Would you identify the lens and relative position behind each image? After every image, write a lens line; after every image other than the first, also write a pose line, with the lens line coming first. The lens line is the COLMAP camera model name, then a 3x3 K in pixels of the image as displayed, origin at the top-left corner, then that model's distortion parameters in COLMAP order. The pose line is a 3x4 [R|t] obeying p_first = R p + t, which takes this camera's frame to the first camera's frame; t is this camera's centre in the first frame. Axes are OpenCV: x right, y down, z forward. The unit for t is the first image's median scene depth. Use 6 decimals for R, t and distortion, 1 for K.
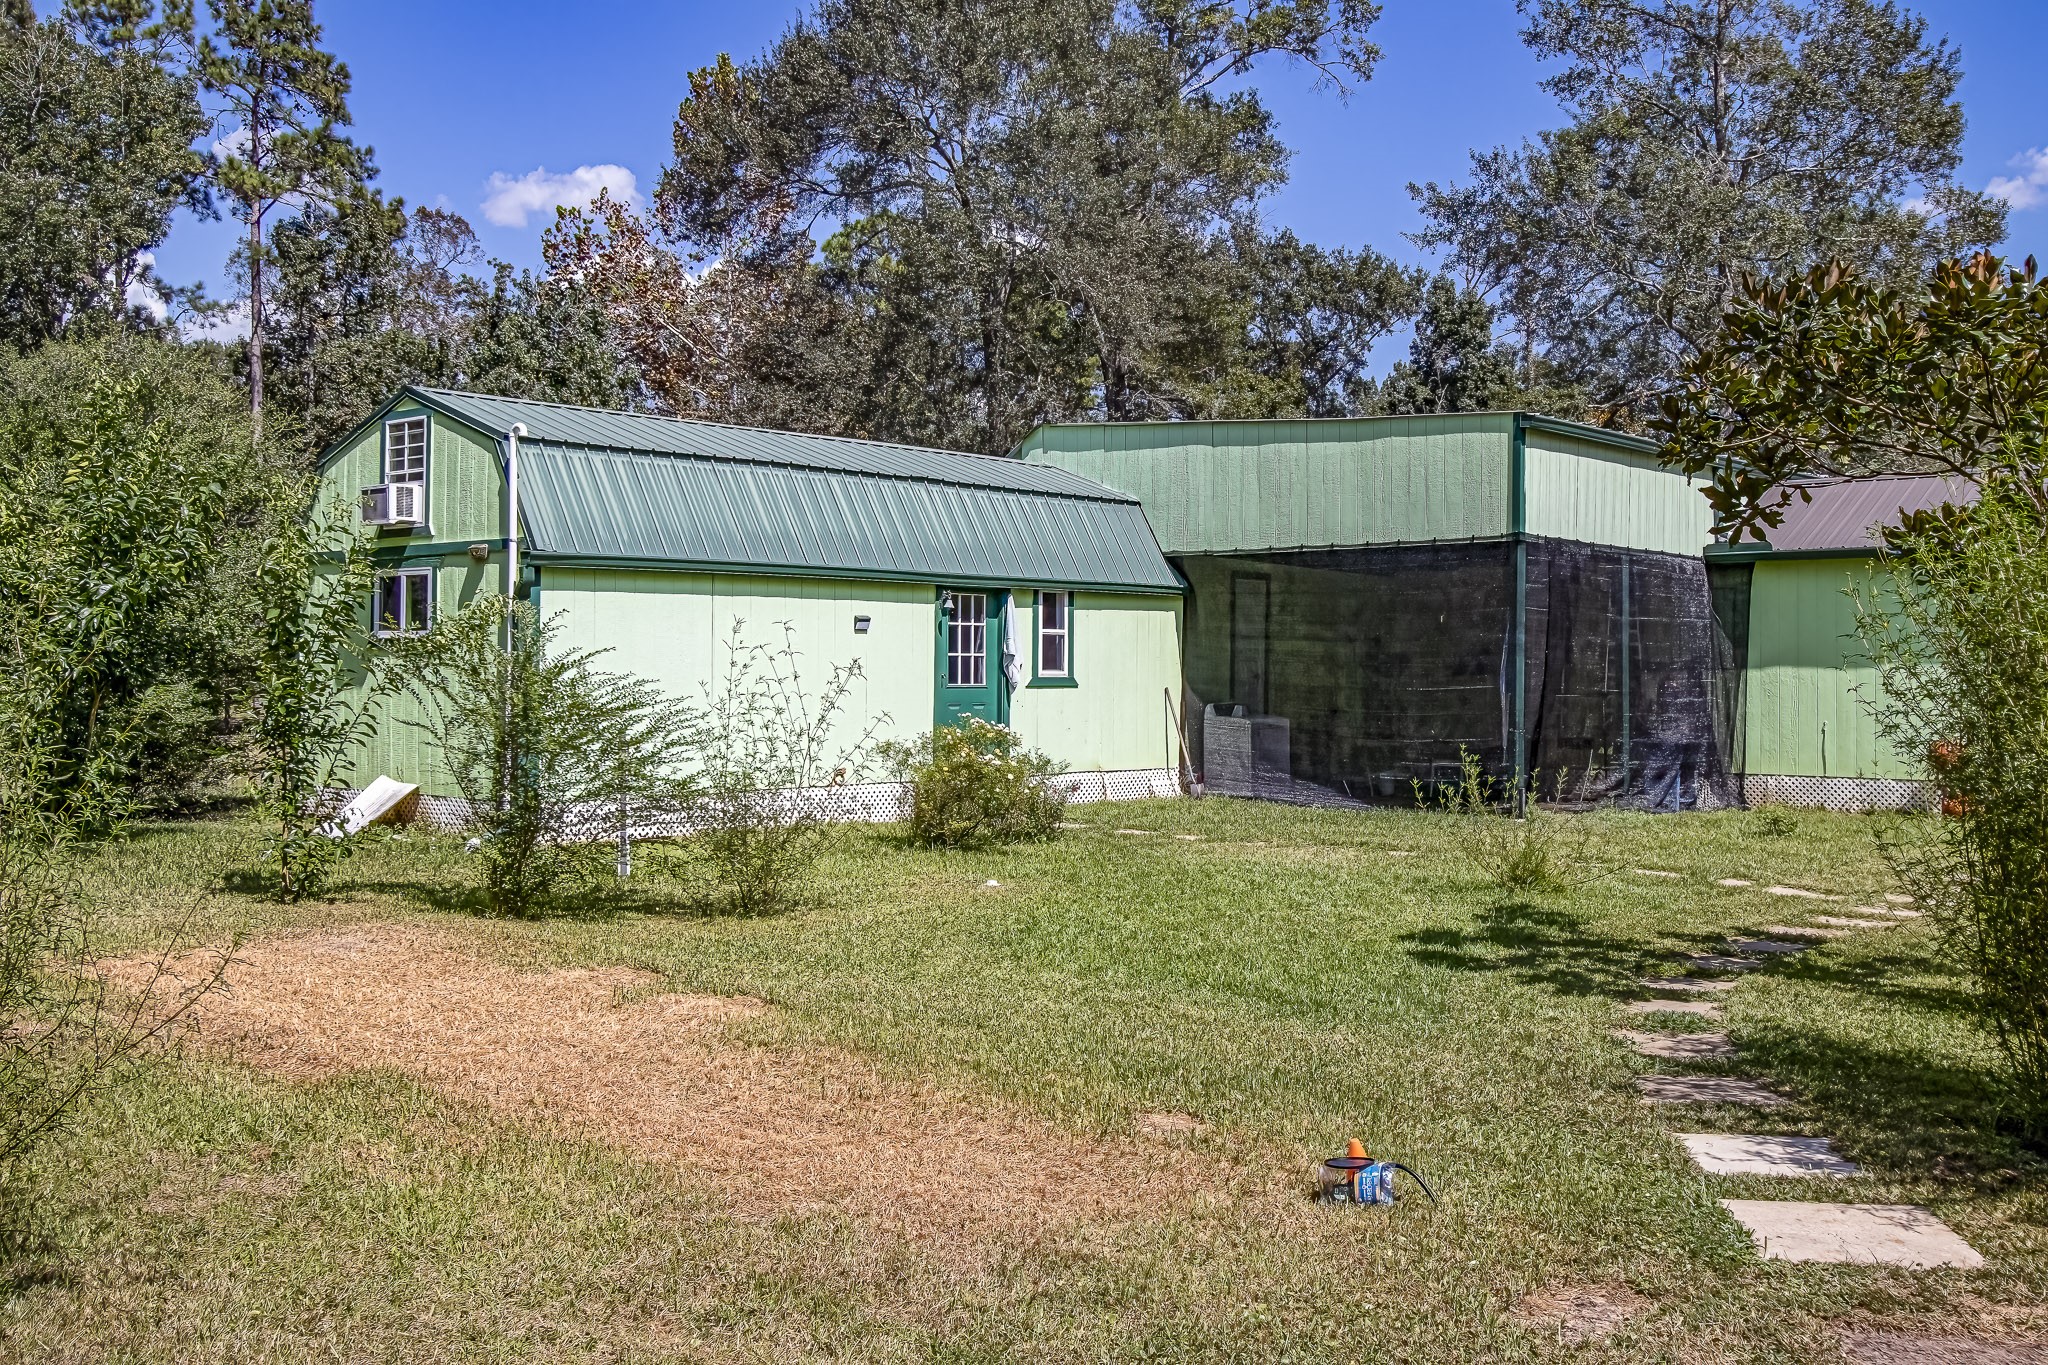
lens RADIAL K [[2069.1, 0, 1024.0], [0, 2069.1, 682.5], [0, 0, 1]] dist [0.018969, 0.010641]
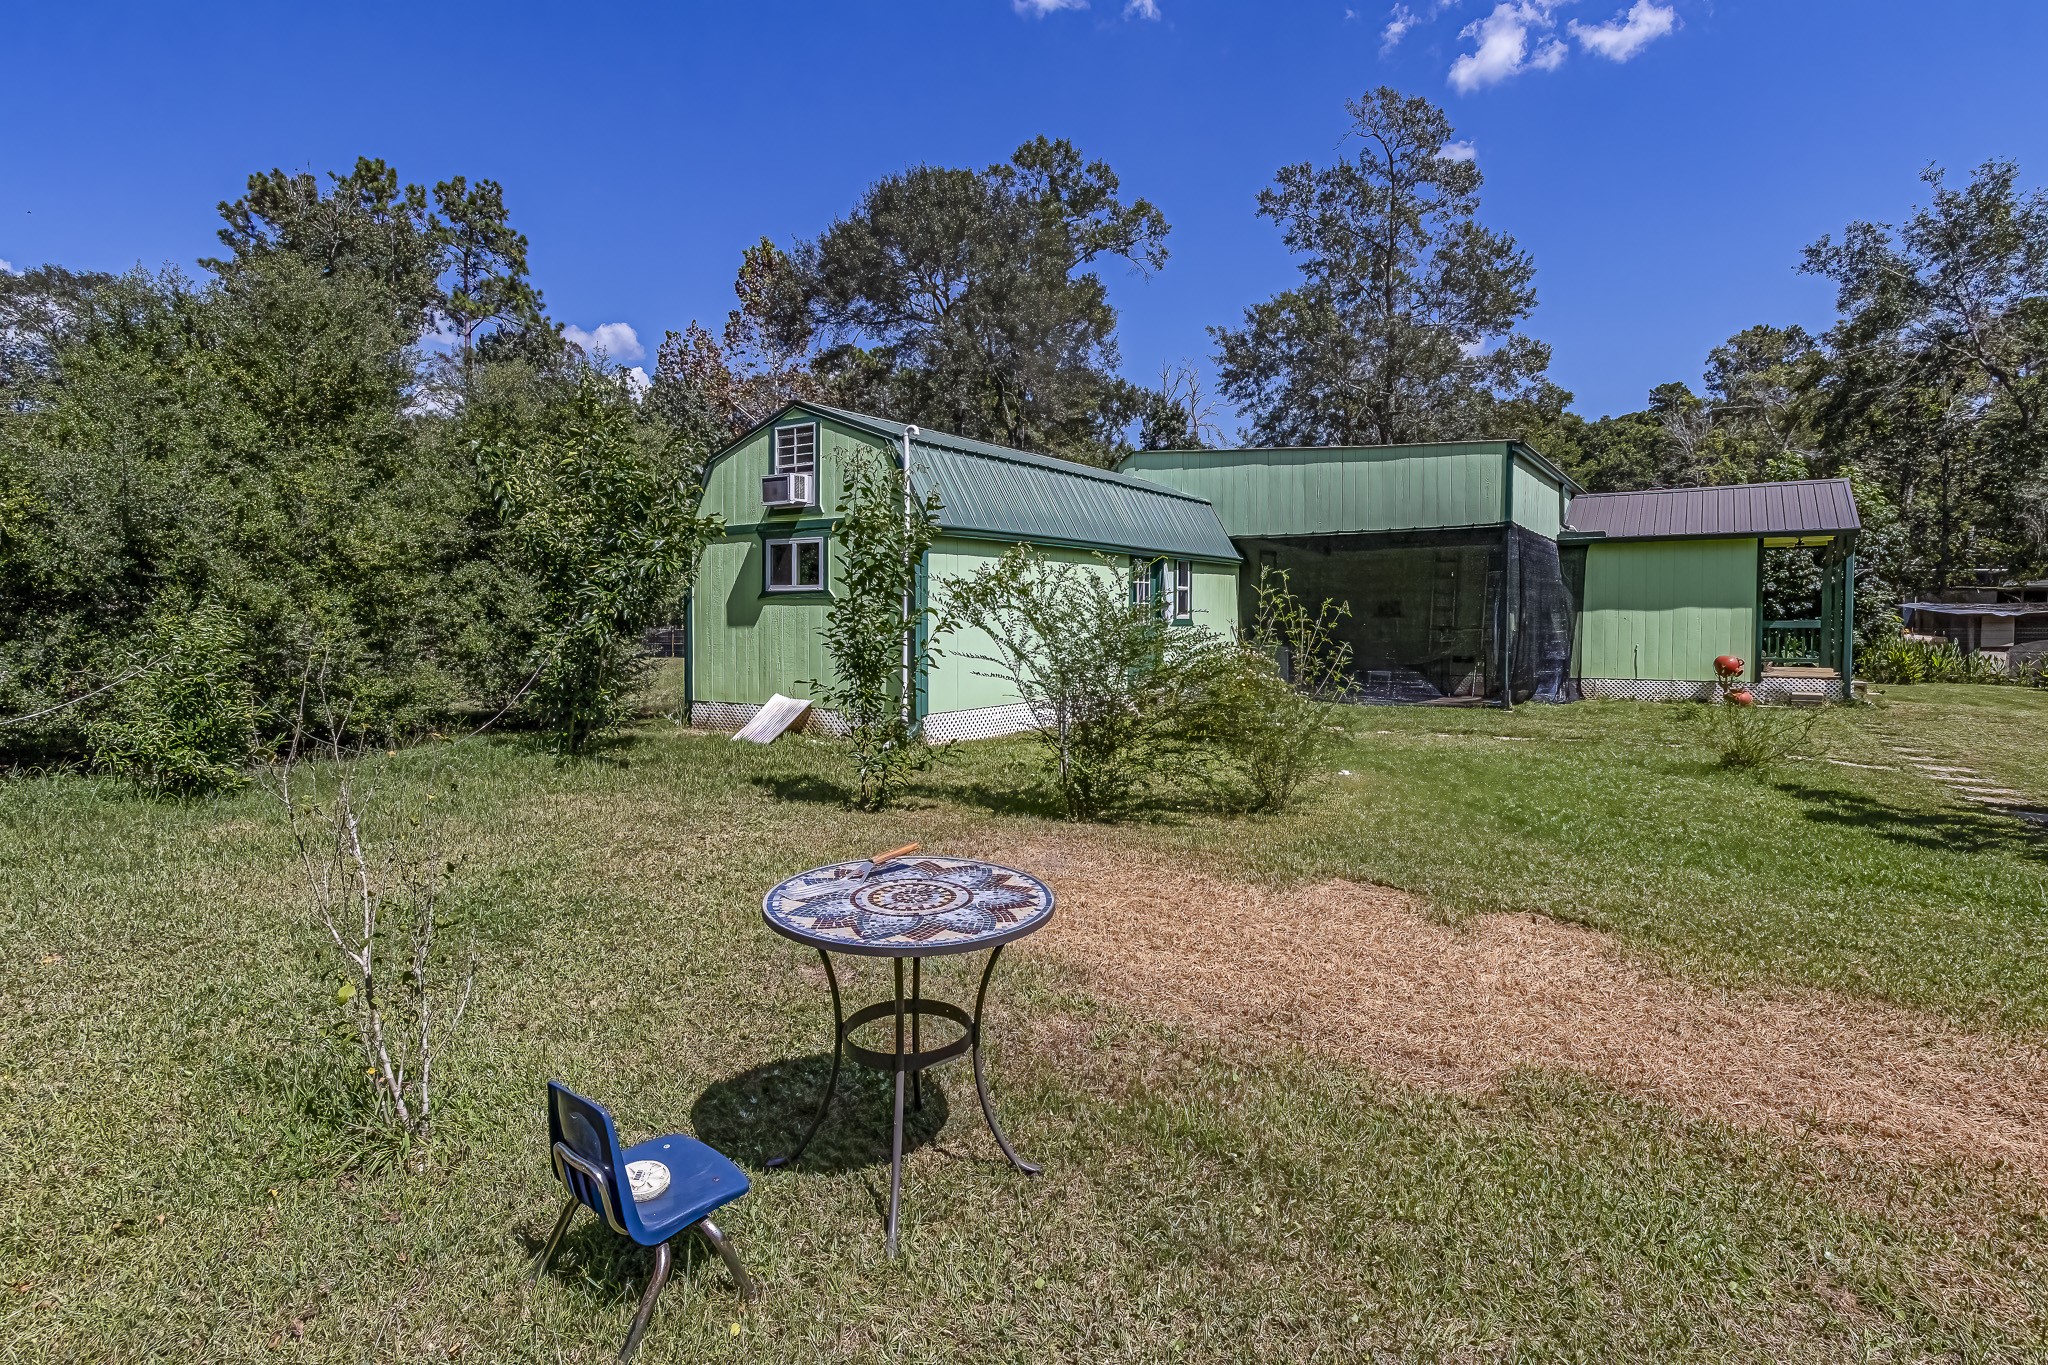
lens RADIAL K [[1134.0, 0, 1024.0], [0, 1134.0, 682.5], [0, 0, 1]] dist [0.002866, 0.000874]
pose [[0.989917, -0.013060, 0.141048, -0.211759], [0.005986, 0.998708, 0.050462, 0.001129], [-0.141525, -0.049109, 0.988716, 0.209672]]
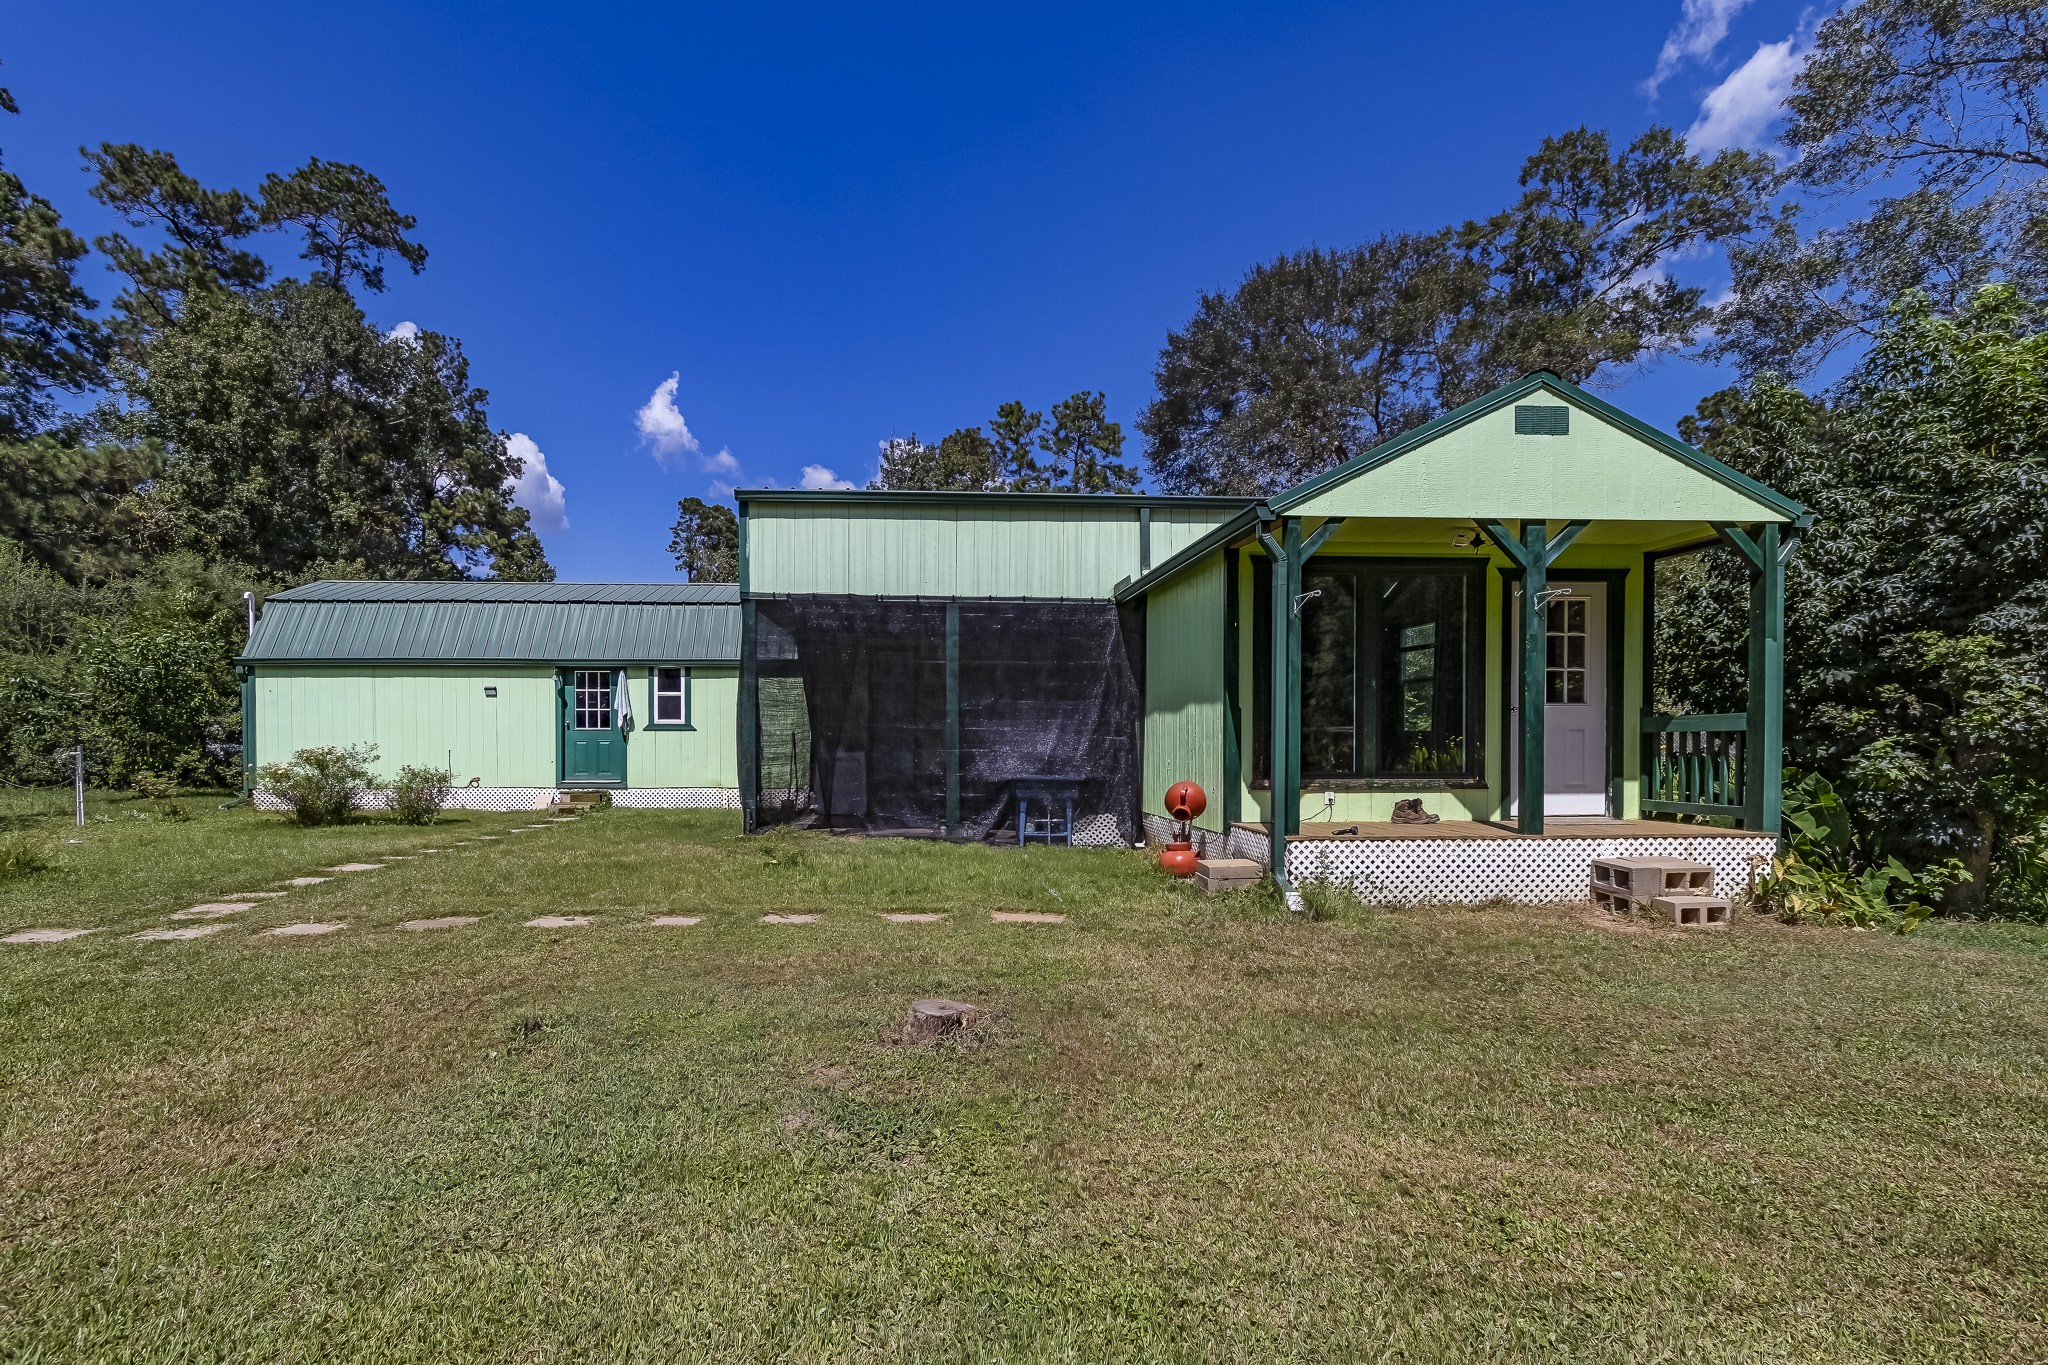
lens RADIAL K [[1008.5, 0, 918.1], [0, 1008.5, 752.5], [0, 0, 1]] dist [-0.001346, 0.000001]
pose [[0.670365, 0.004123, -0.742020, 0.676573], [-0.004150, 0.999990, 0.001807, 0.016050], [0.742020, 0.001868, 0.670375, 0.635294]]
